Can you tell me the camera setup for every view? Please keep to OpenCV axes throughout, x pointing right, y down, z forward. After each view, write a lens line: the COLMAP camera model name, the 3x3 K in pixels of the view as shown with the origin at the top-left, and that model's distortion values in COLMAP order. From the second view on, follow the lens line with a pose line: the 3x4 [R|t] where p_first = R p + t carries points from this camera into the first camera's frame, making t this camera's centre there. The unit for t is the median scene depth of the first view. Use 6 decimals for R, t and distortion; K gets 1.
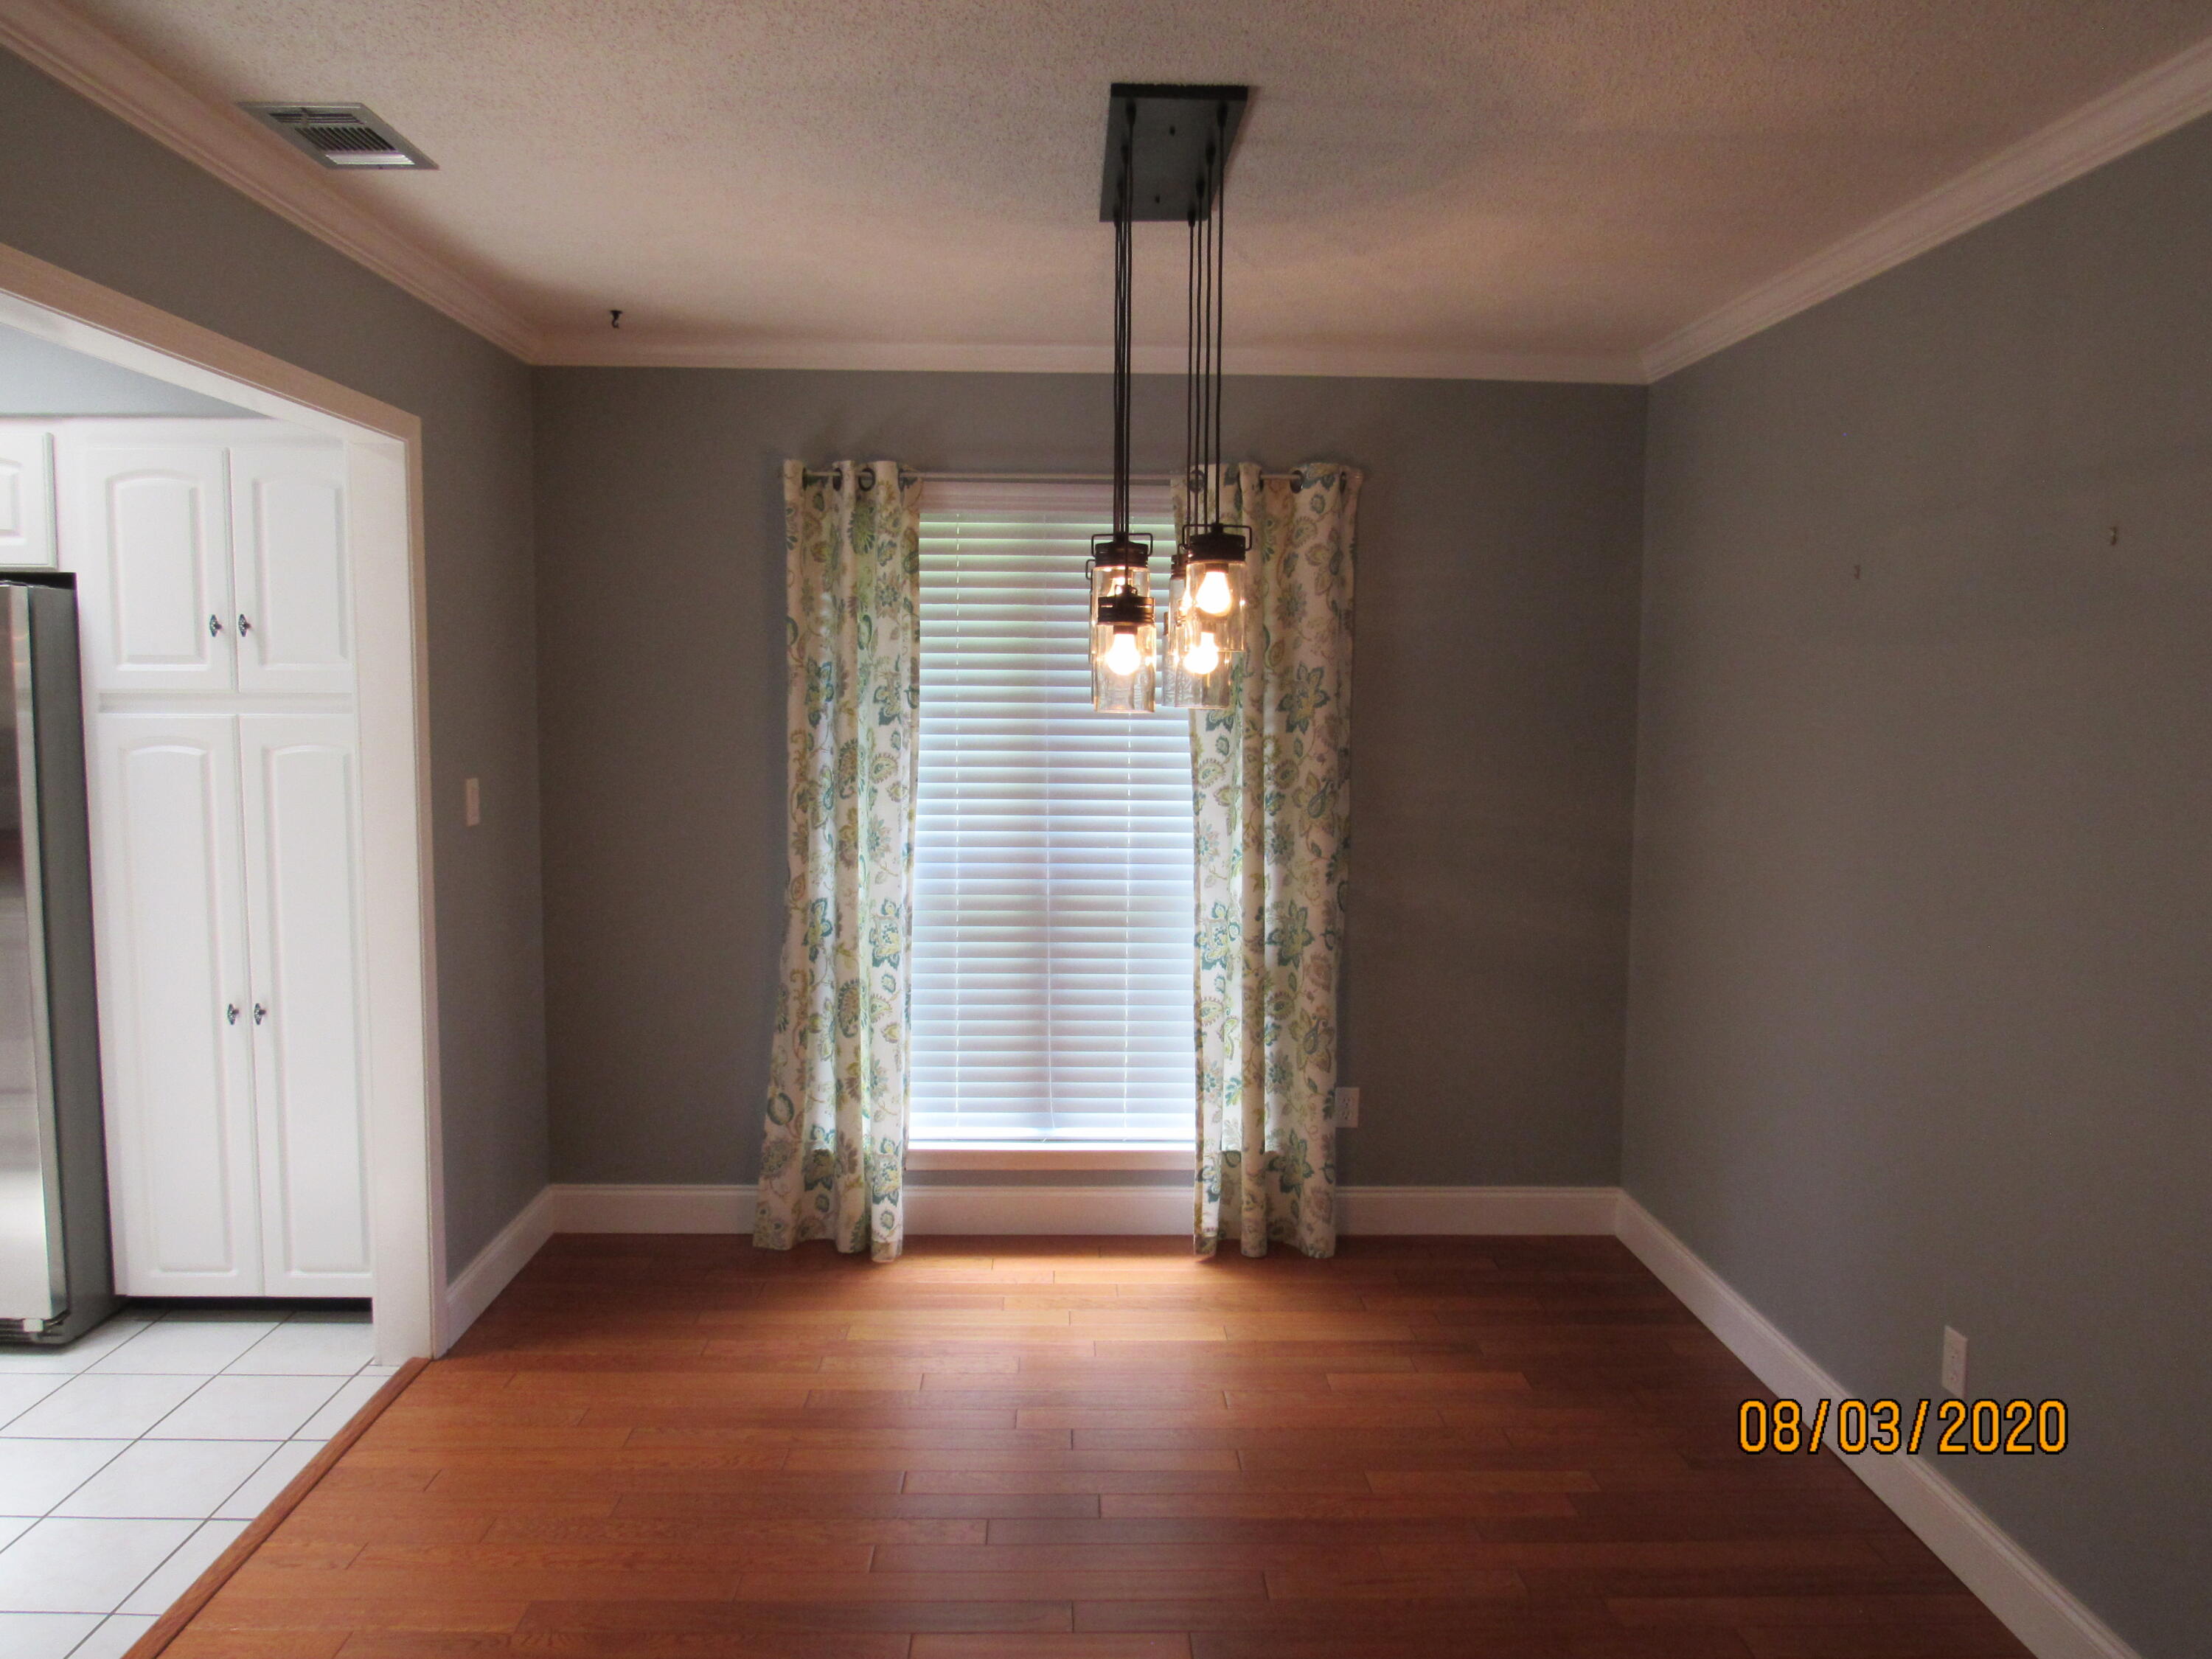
lens RADIAL K [[1585.5, 0, 1106.0], [0, 1585.5, 829.5], [0, 0, 1]] dist [-0.026505, 0.005135]
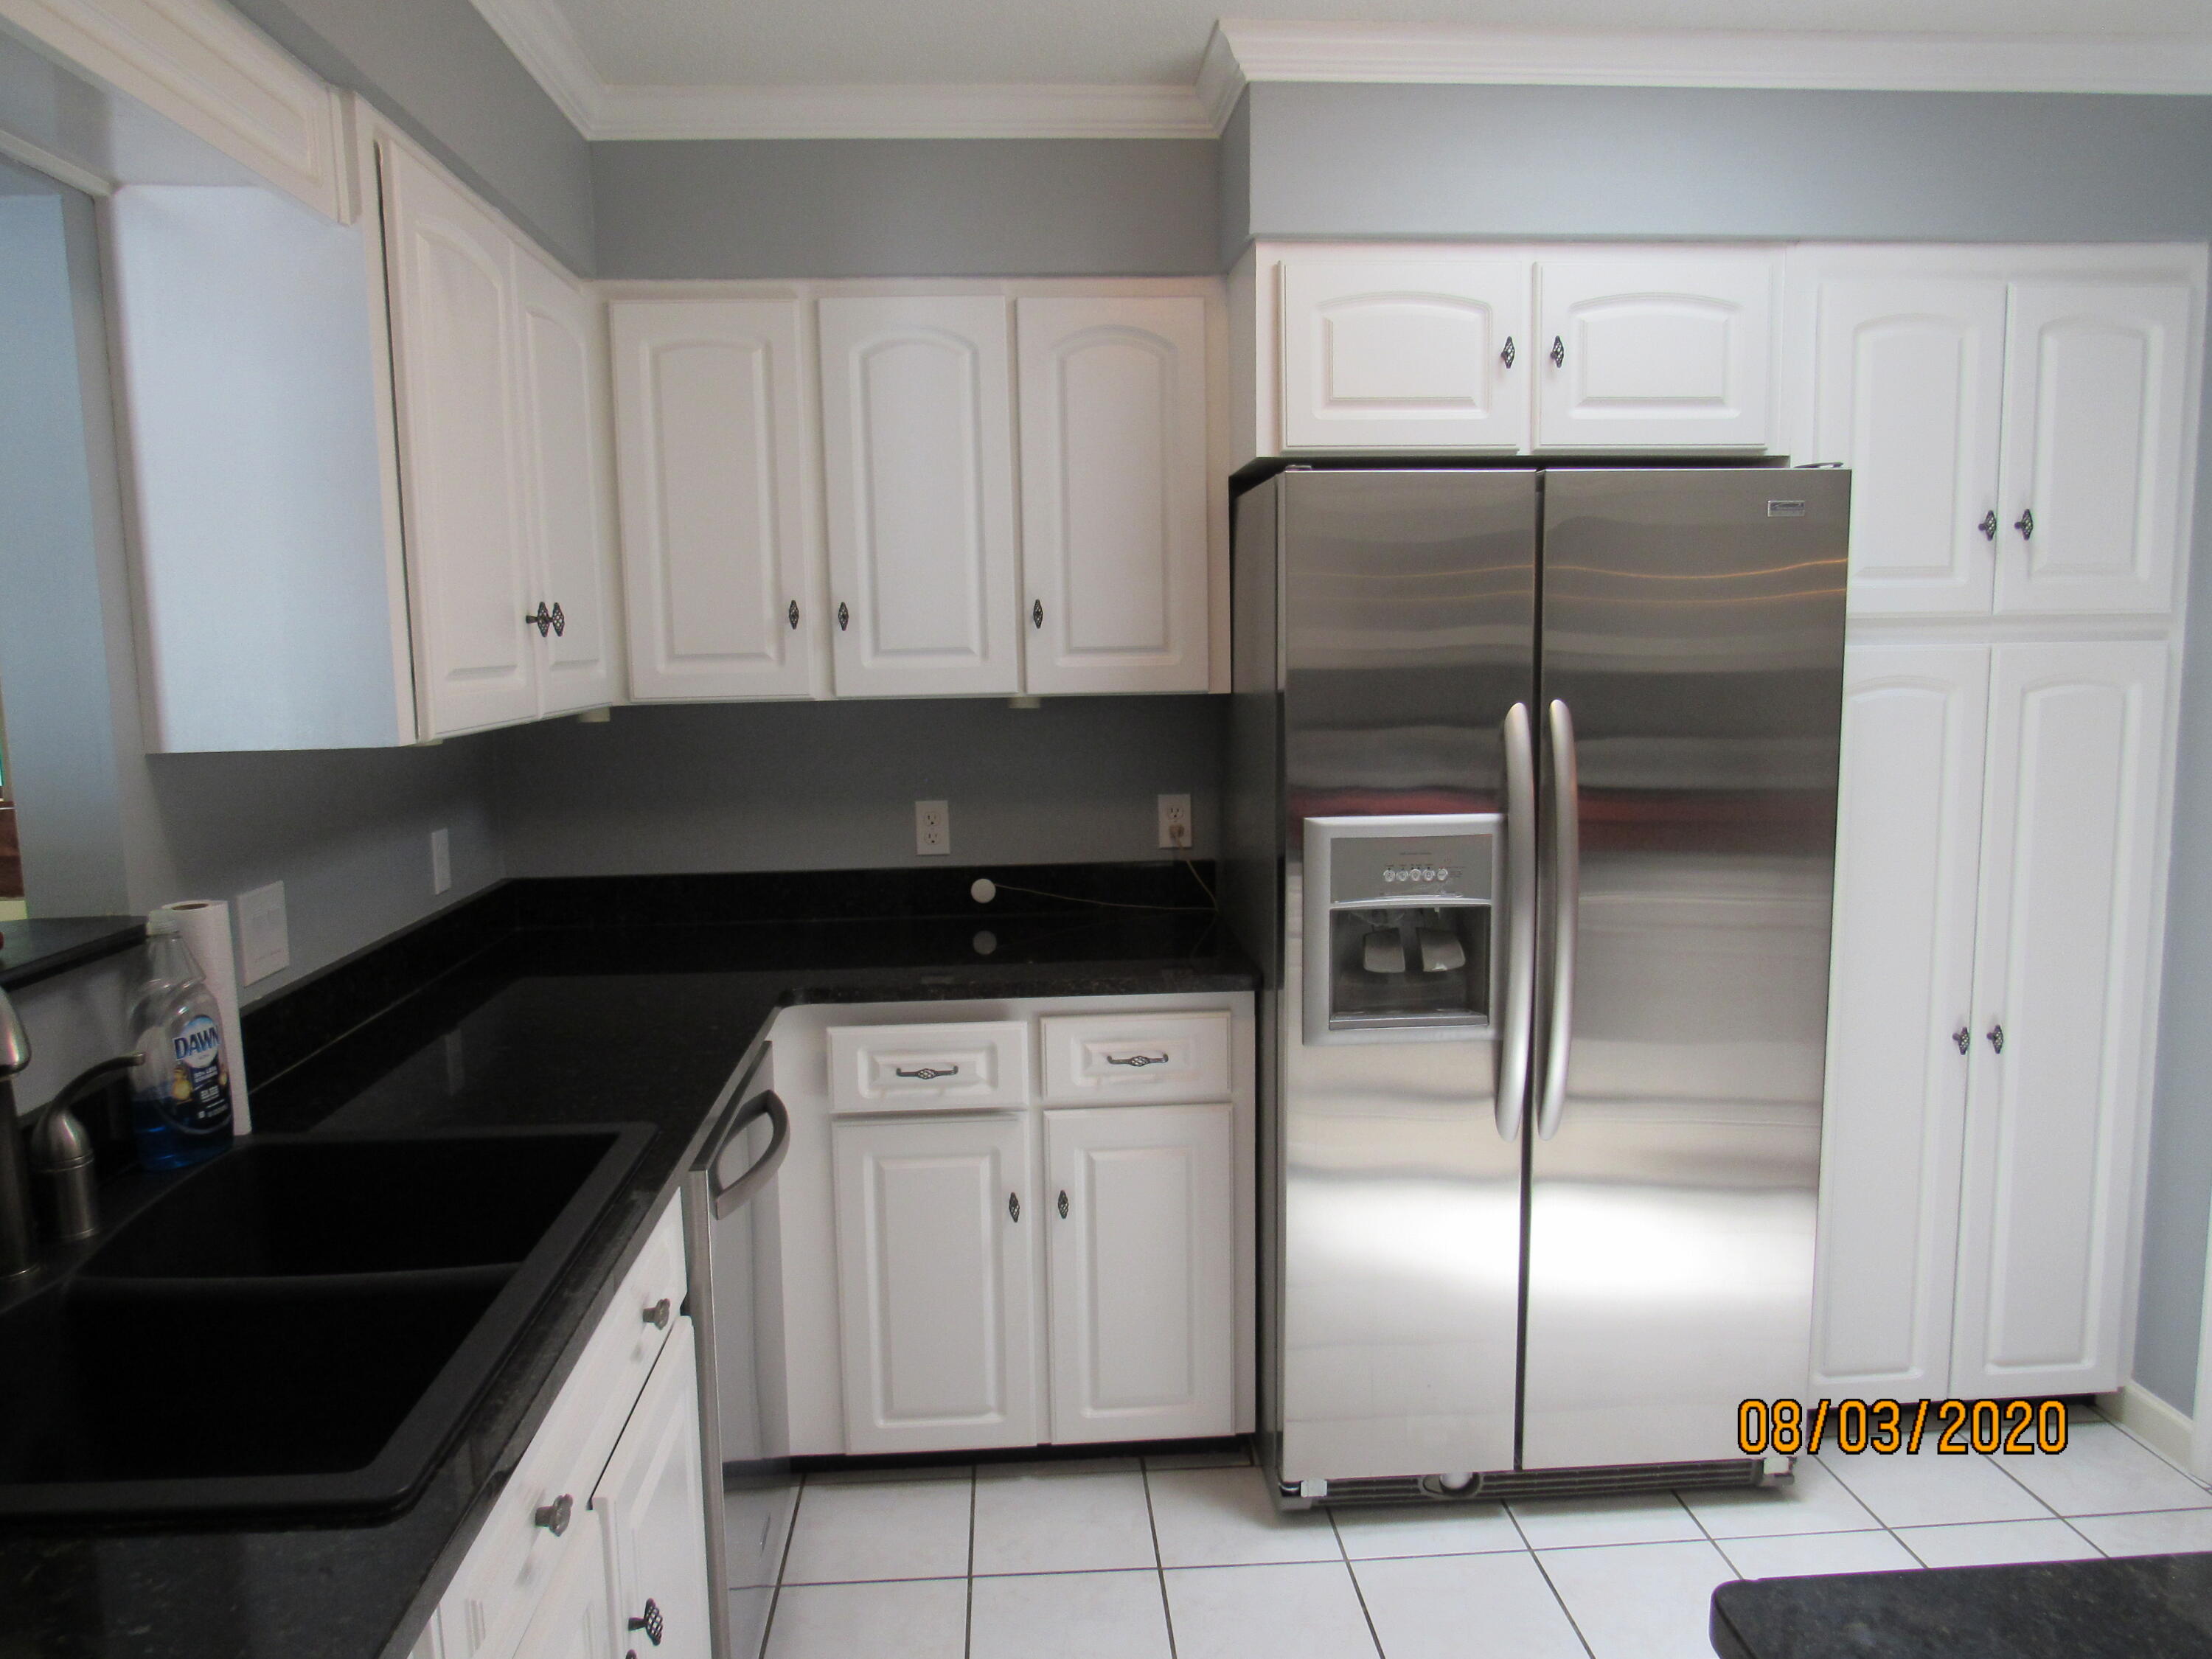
lens RADIAL K [[1586.8, 0, 1106.0], [0, 1586.8, 829.5], [0, 0, 1]] dist [-0.016694, 0.001632]
pose [[0.999090, -0.030809, 0.029488, -0.855977], [0.029736, 0.998904, 0.036140, -0.021000], [-0.030569, -0.035230, 0.998912, 0.220582]]
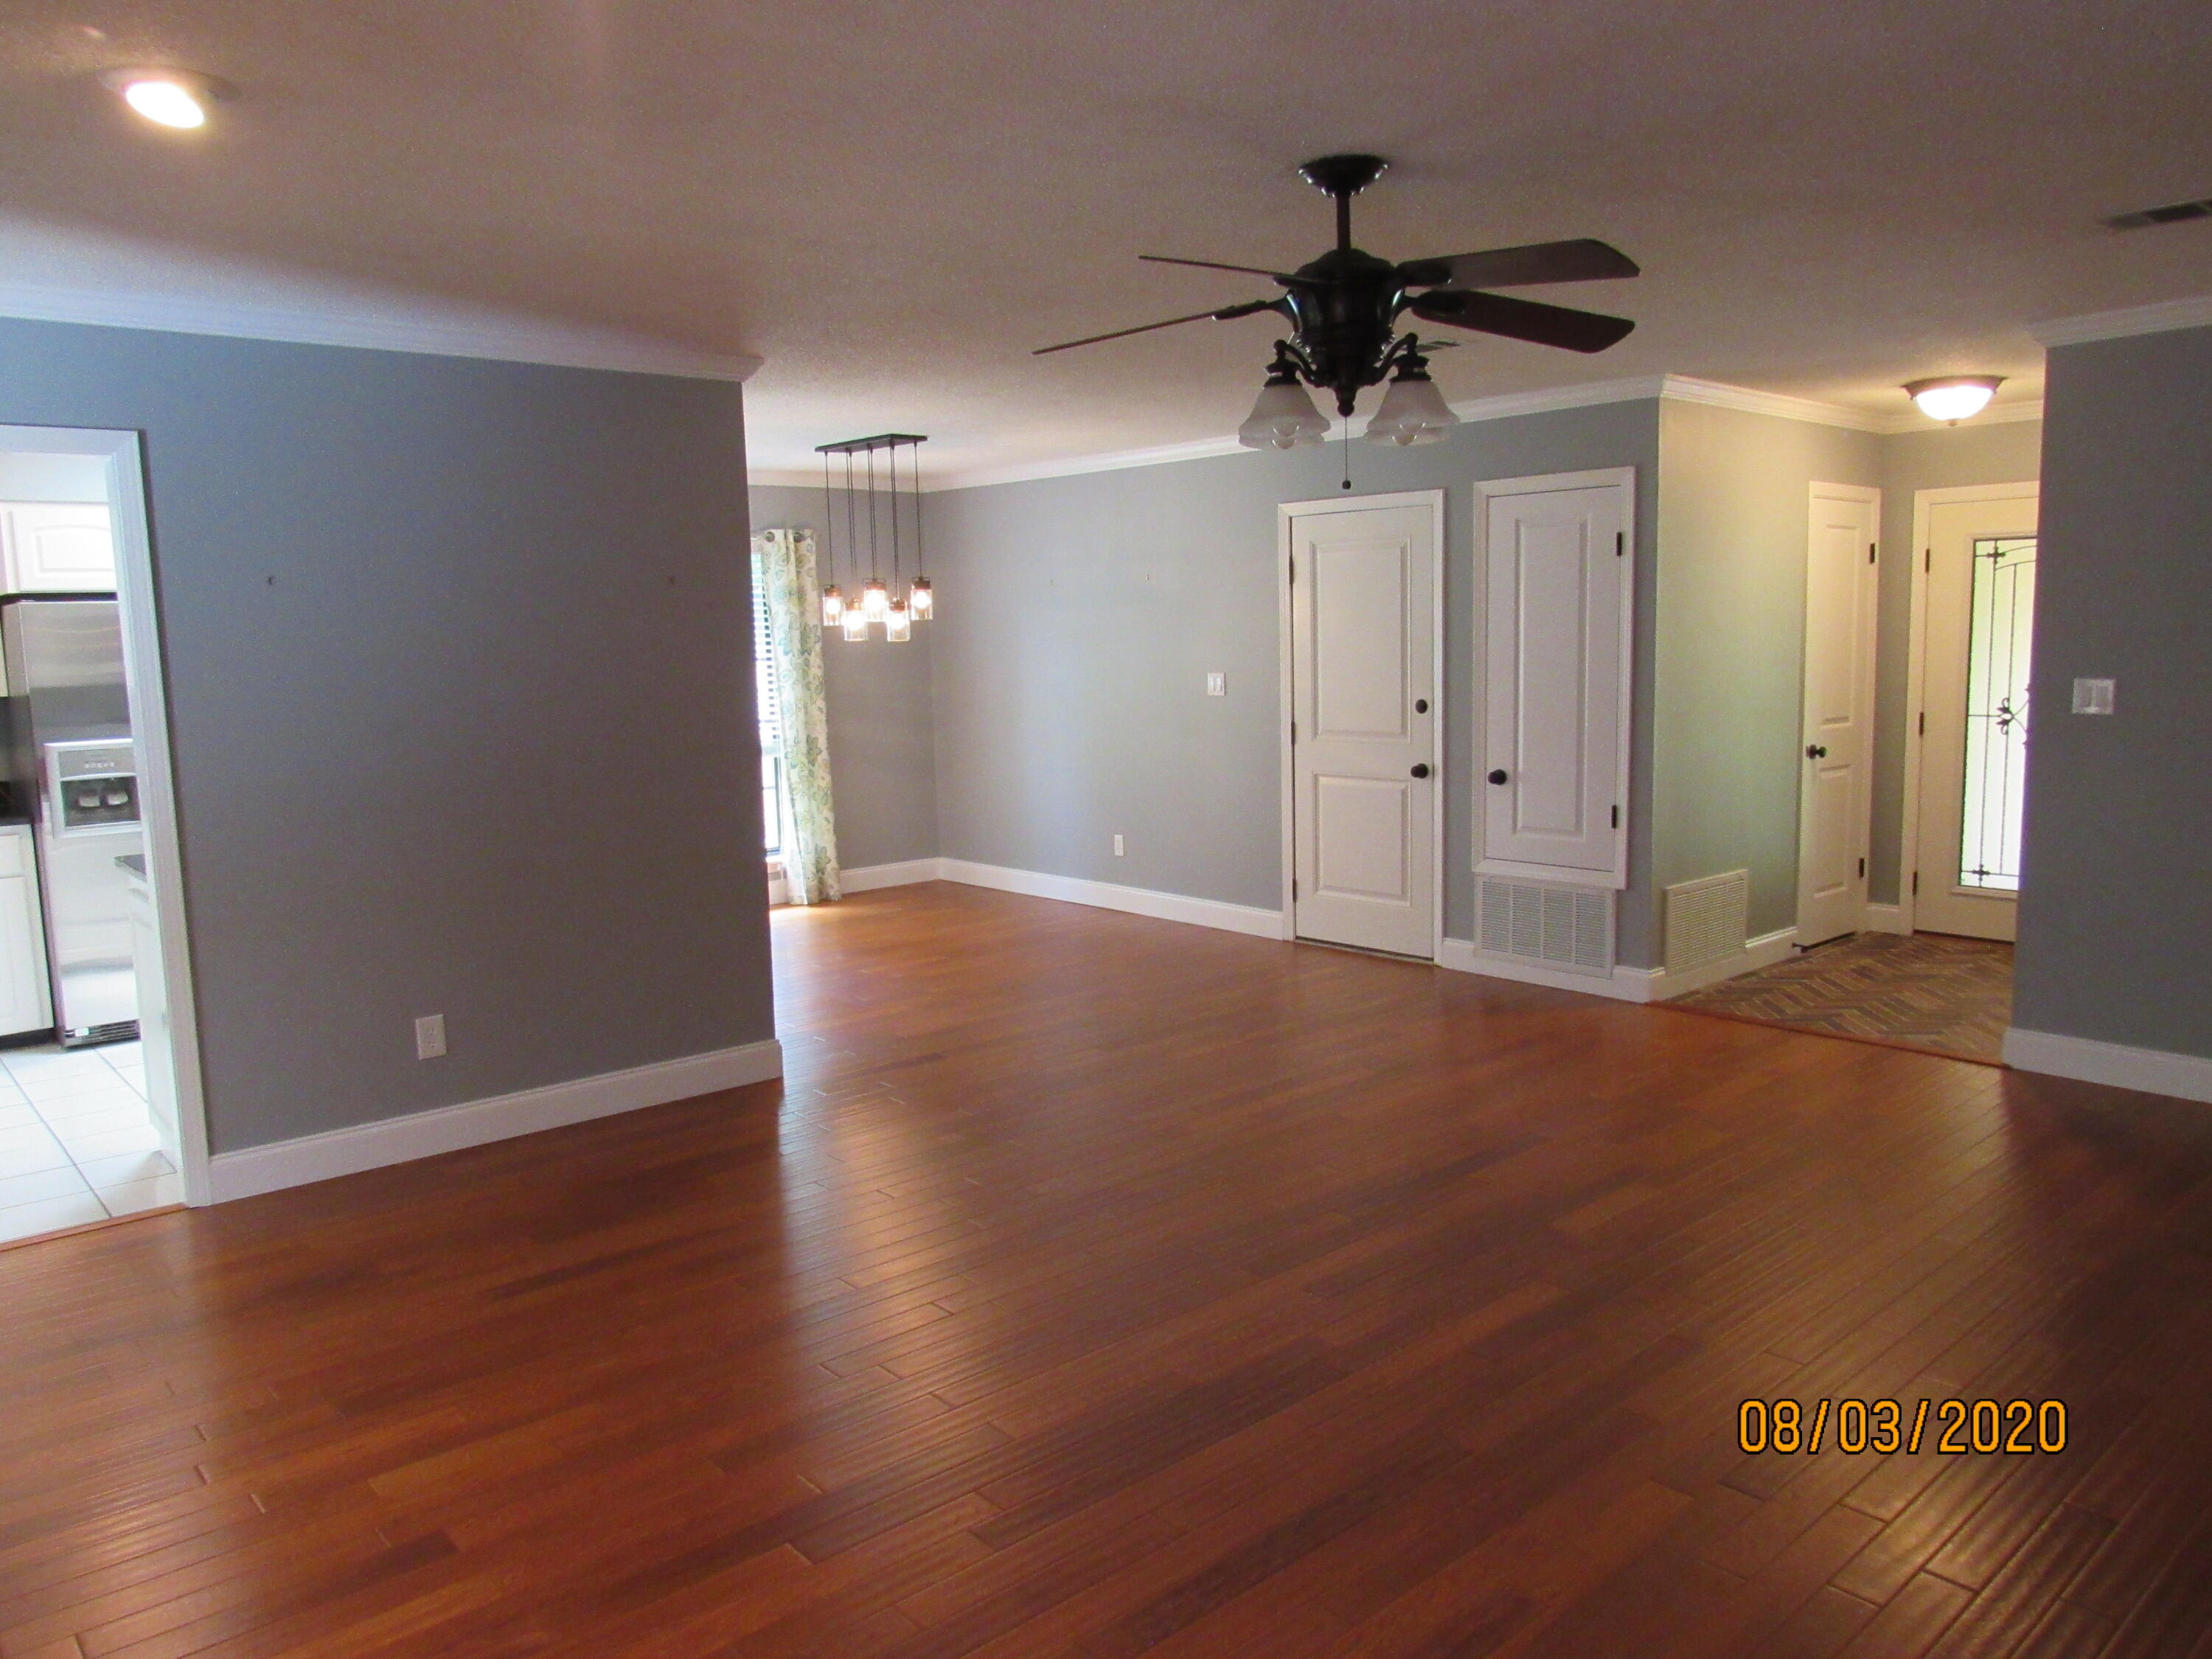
lens RADIAL K [[1586.8, 0, 1106.0], [0, 1586.8, 829.5], [0, 0, 1]] dist [-0.016694, 0.001632]
pose [[0.767860, -0.111708, 0.630802, -0.934499], [0.093267, 0.993681, 0.062438, 0.075021], [-0.633791, 0.010889, 0.773427, -0.898646]]
